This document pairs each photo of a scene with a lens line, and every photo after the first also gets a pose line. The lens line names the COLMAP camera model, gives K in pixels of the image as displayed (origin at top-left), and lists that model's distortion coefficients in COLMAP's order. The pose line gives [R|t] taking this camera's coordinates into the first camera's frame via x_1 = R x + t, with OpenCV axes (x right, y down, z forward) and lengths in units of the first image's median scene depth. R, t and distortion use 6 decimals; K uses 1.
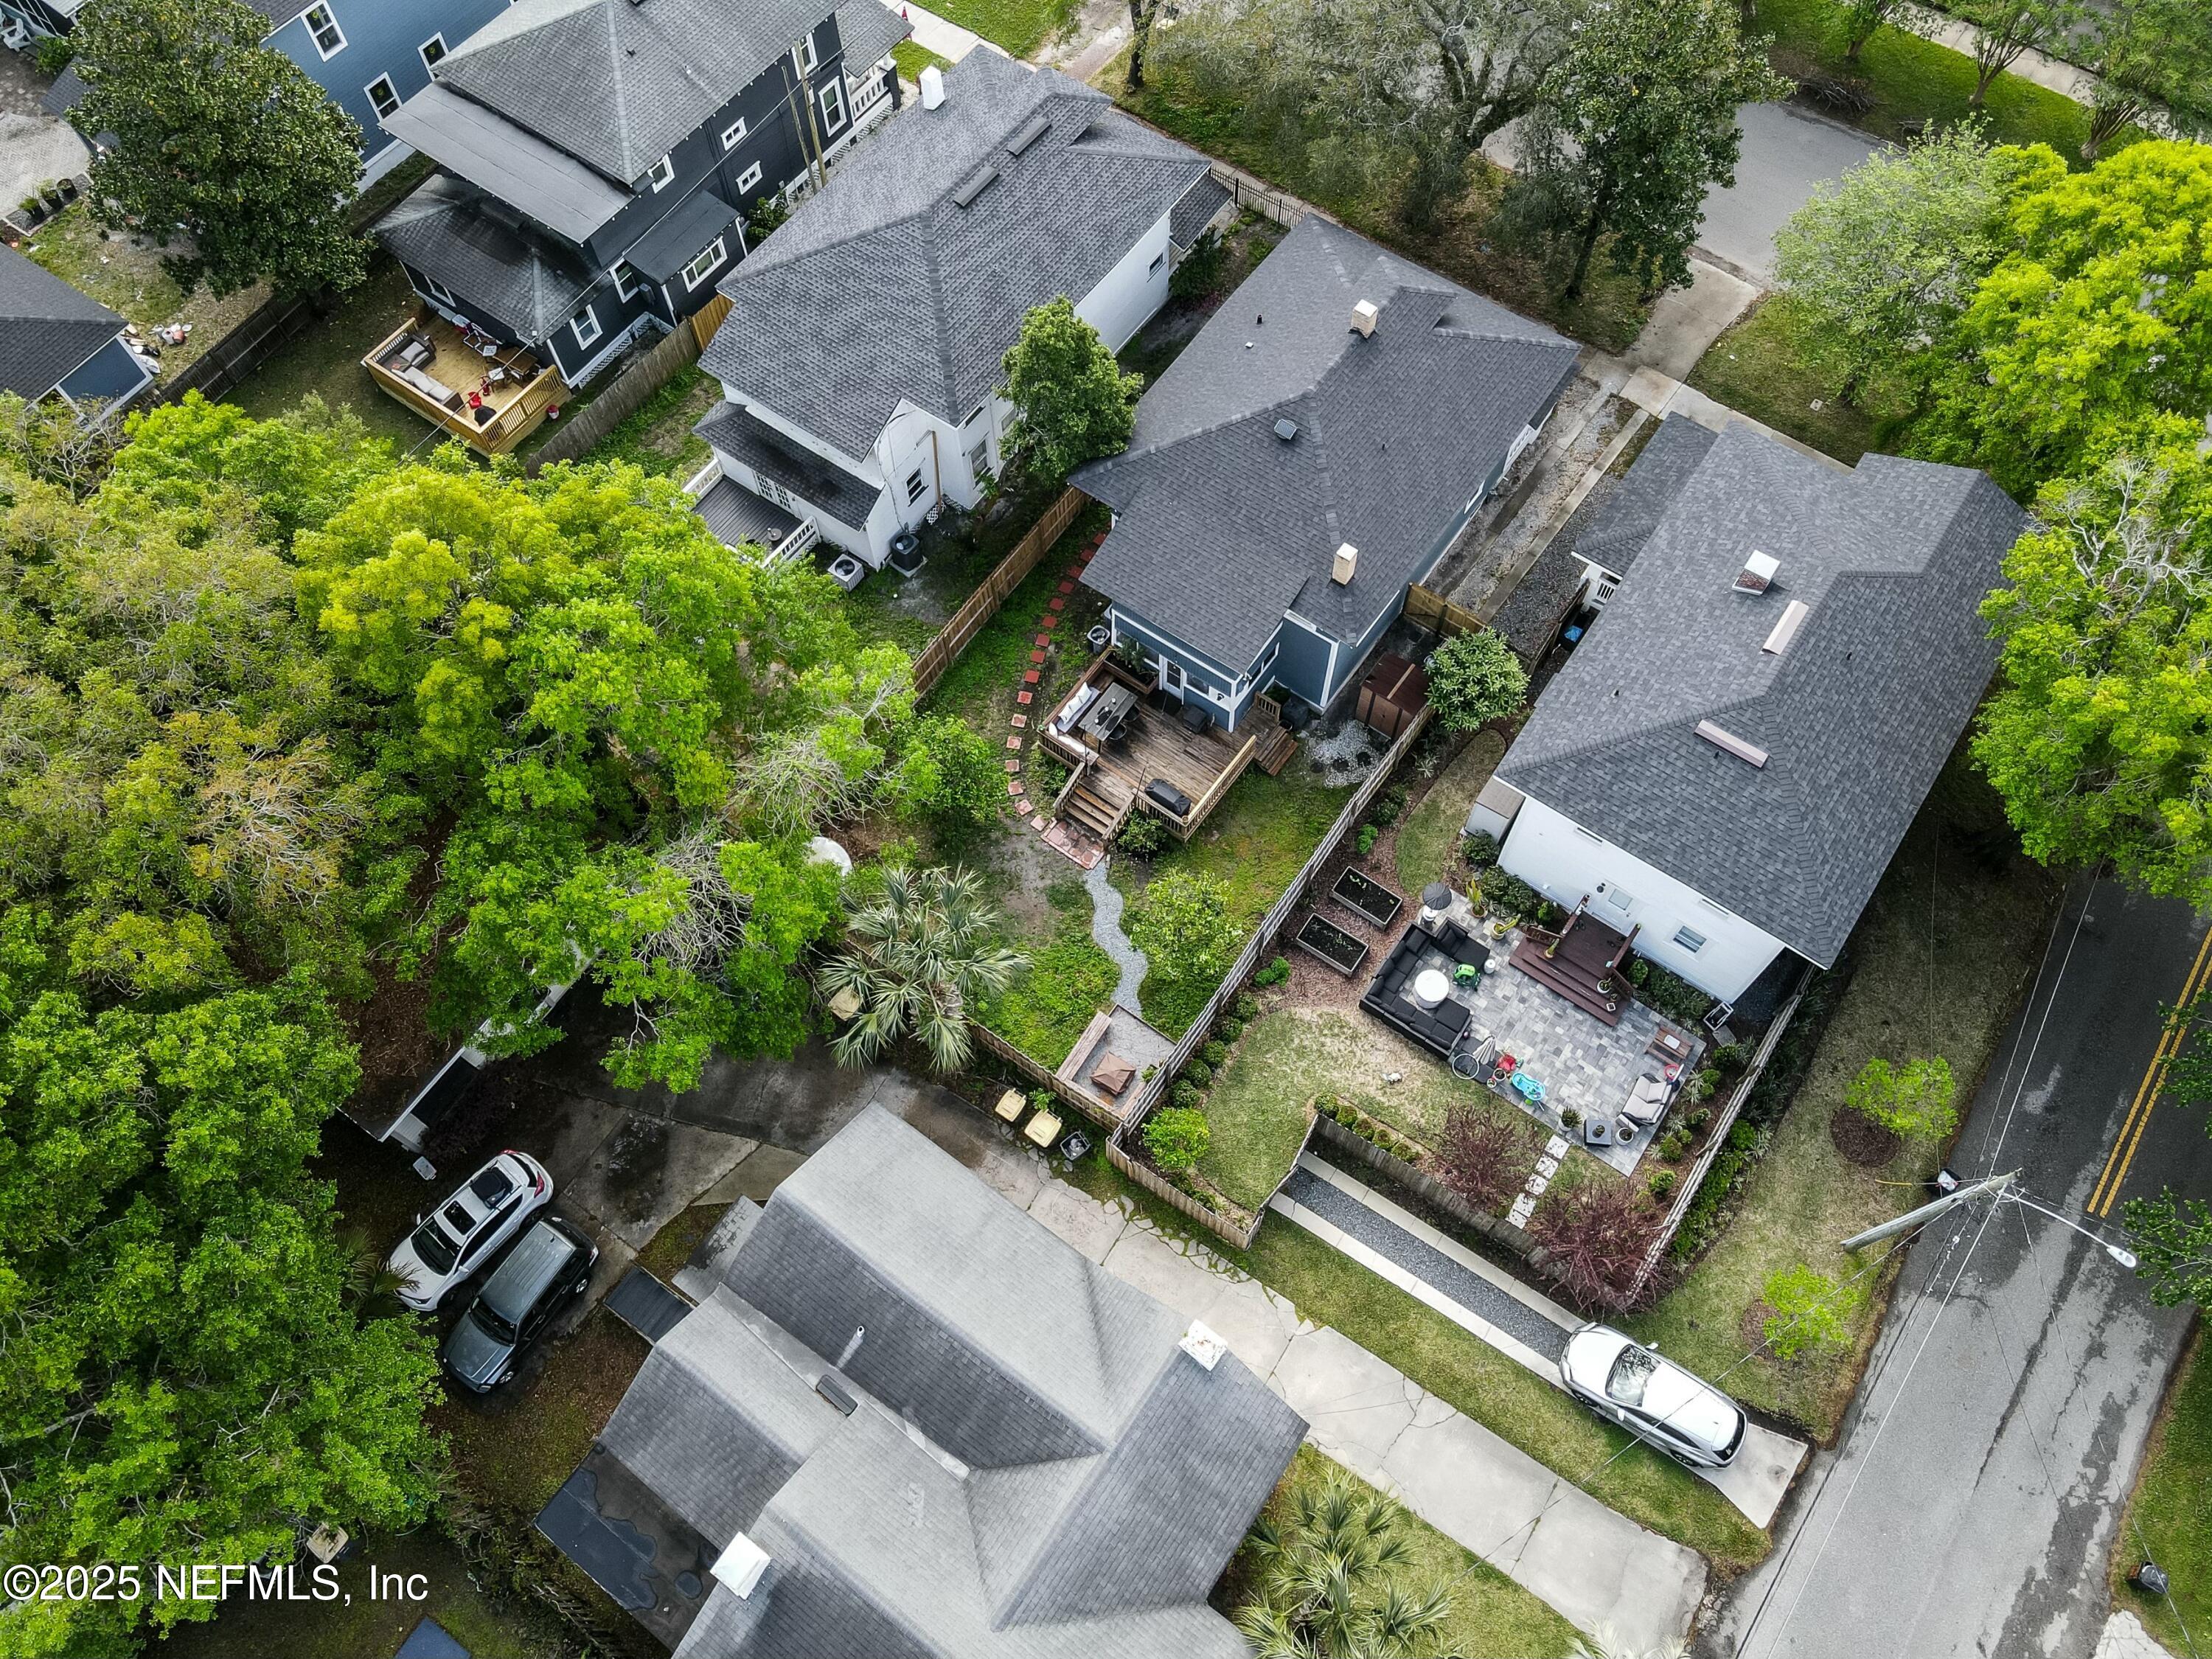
lens RADIAL K [[1585.9, 0, 1137.7], [0, 1585.9, 828.6], [0, 0, 1]] dist [0.016479, -0.003192]
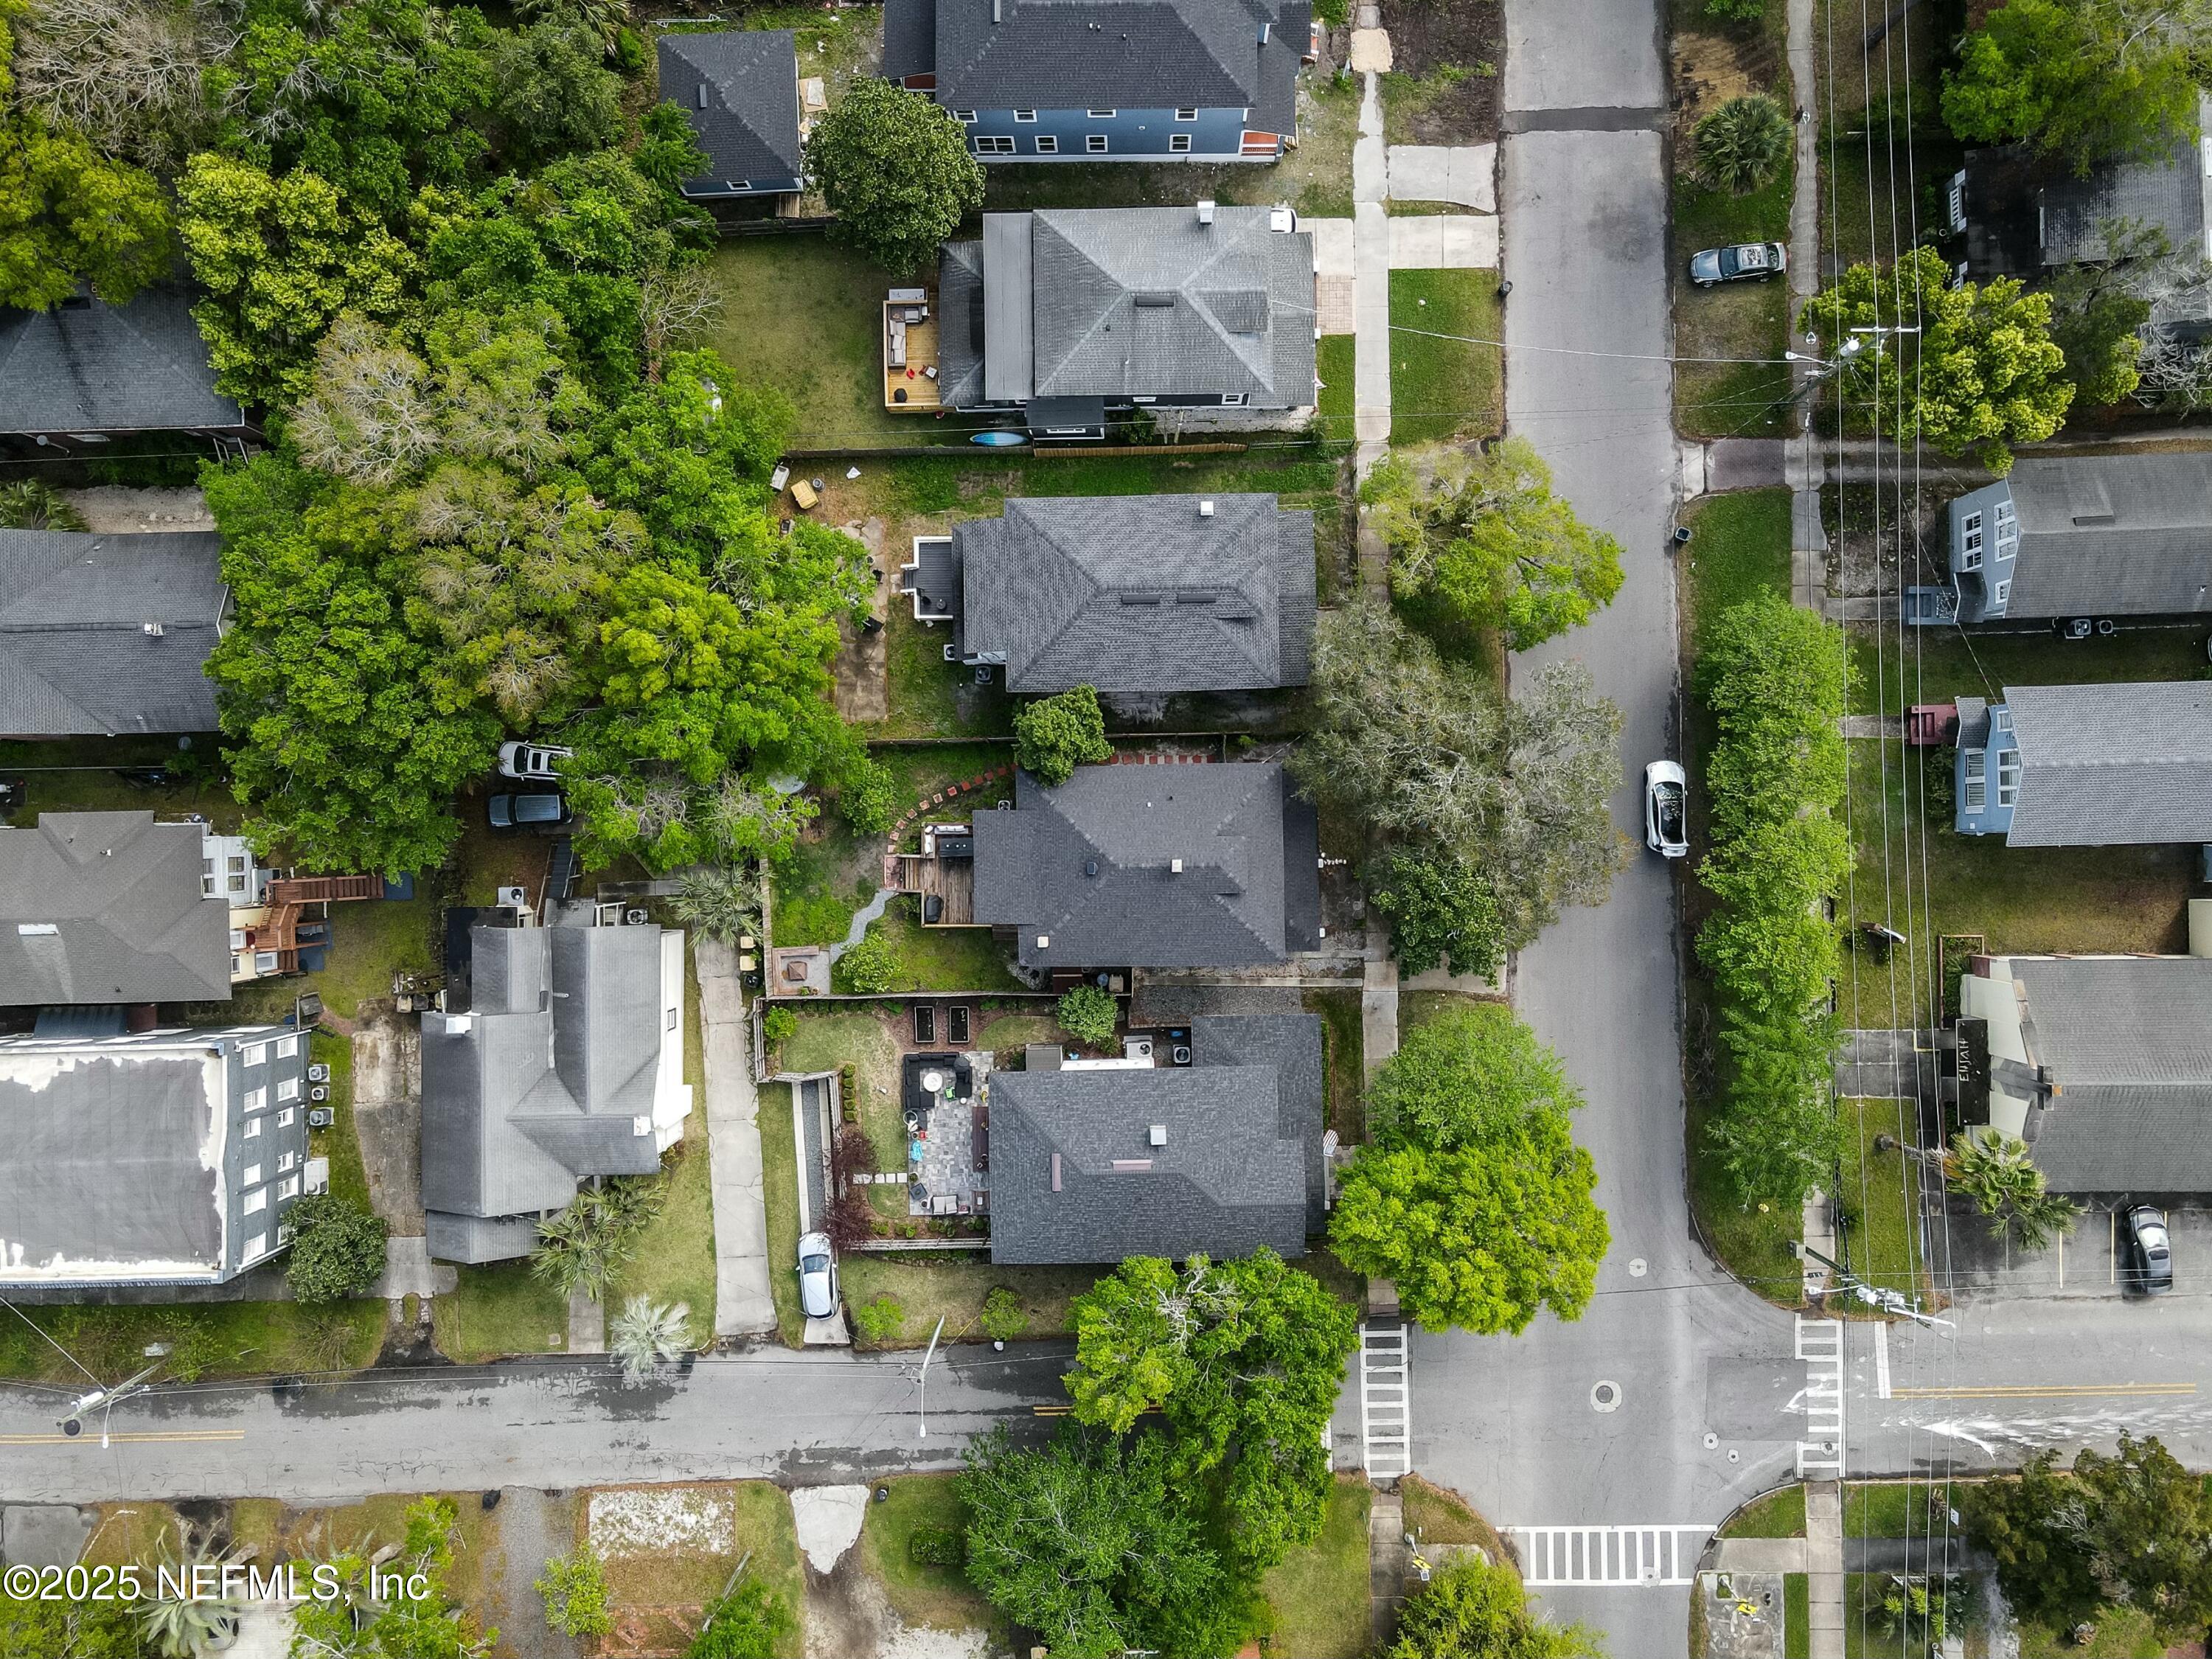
lens RADIAL K [[1585.9, 0, 1137.7], [0, 1585.9, 828.6], [0, 0, 1]] dist [0.016479, -0.003192]
pose [[0.590754, 0.806851, -0.001265, 0.092350], [-0.718813, 0.527006, 0.453402, -1.119888], [0.366495, -0.266939, 0.891305, -0.517184]]
